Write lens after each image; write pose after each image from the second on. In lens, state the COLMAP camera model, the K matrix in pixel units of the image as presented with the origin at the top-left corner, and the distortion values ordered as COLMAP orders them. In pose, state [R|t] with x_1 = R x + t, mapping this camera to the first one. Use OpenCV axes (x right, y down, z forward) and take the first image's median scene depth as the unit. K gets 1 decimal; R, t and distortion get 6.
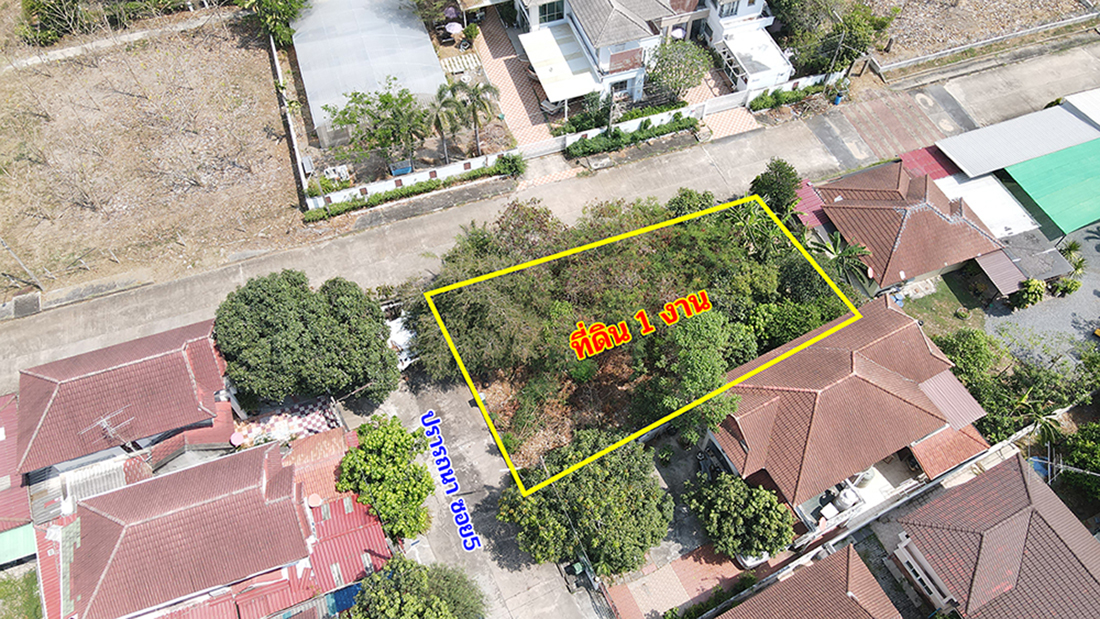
lens RADIAL K [[810.2, 0, 556.7], [0, 810.2, 303.9], [0, 0, 1]] dist [0.017005, 0.005528]
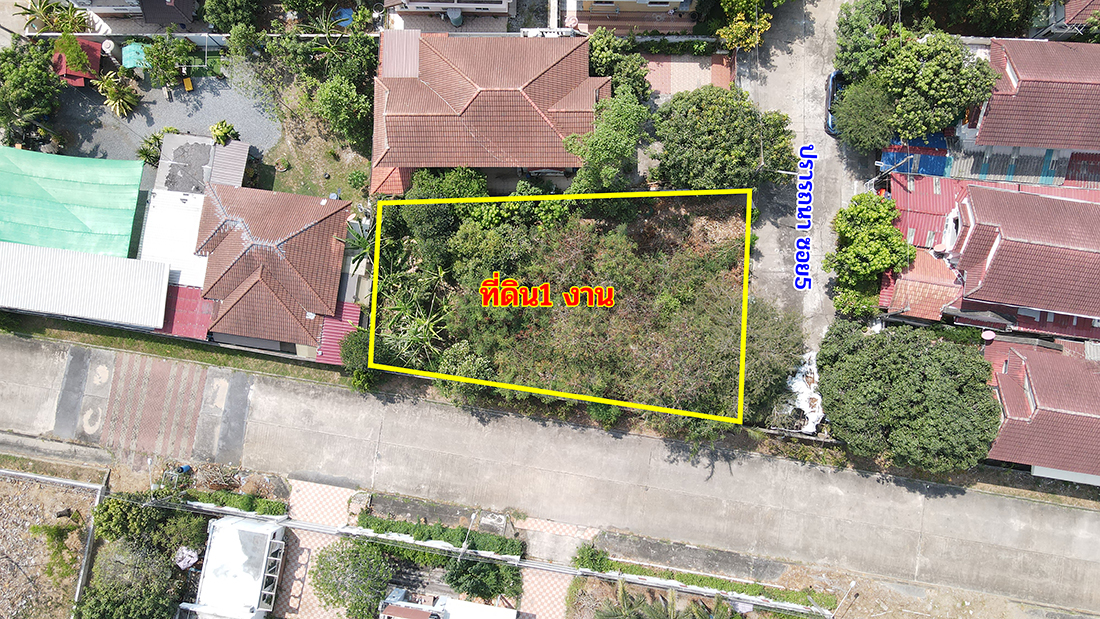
lens RADIAL K [[810.2, 0, 556.7], [0, 810.2, 303.9], [0, 0, 1]] dist [0.017005, 0.005528]
pose [[-0.881282, -0.468100, 0.064994, 0.046063], [0.407185, -0.682294, 0.607187, -0.513736], [-0.239879, 0.561567, 0.791896, 0.189364]]
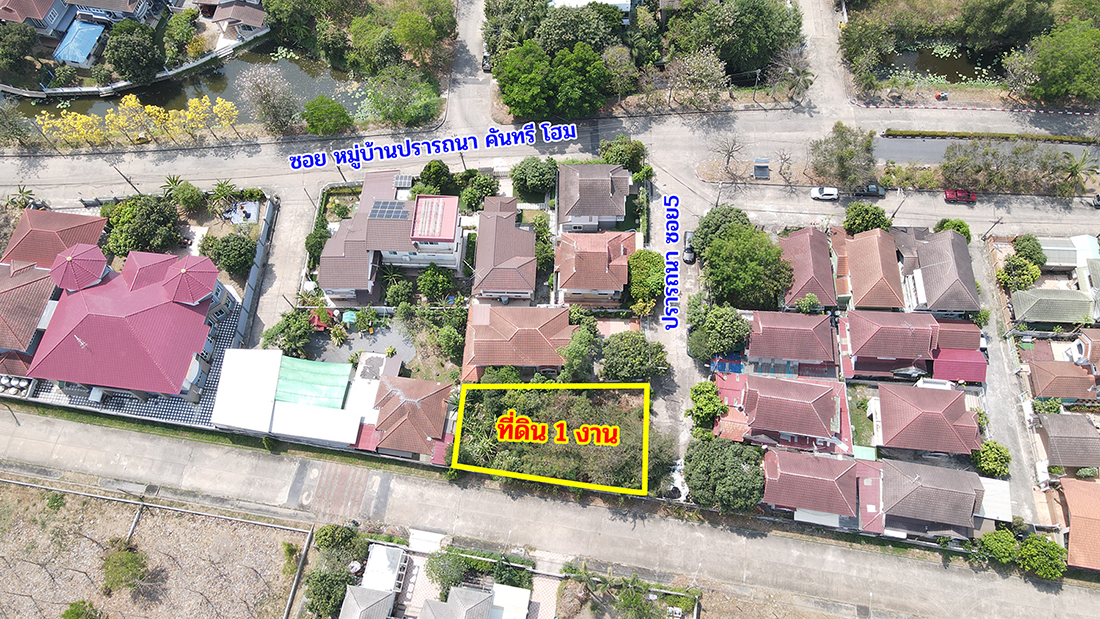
lens RADIAL K [[810.2, 0, 556.7], [0, 810.2, 303.9], [0, 0, 1]] dist [0.017005, 0.005528]
pose [[-0.878274, -0.421575, 0.225632, -0.169929], [0.409375, -0.419119, 0.810402, -1.241302], [-0.247078, 0.804123, 0.540683, -0.266040]]
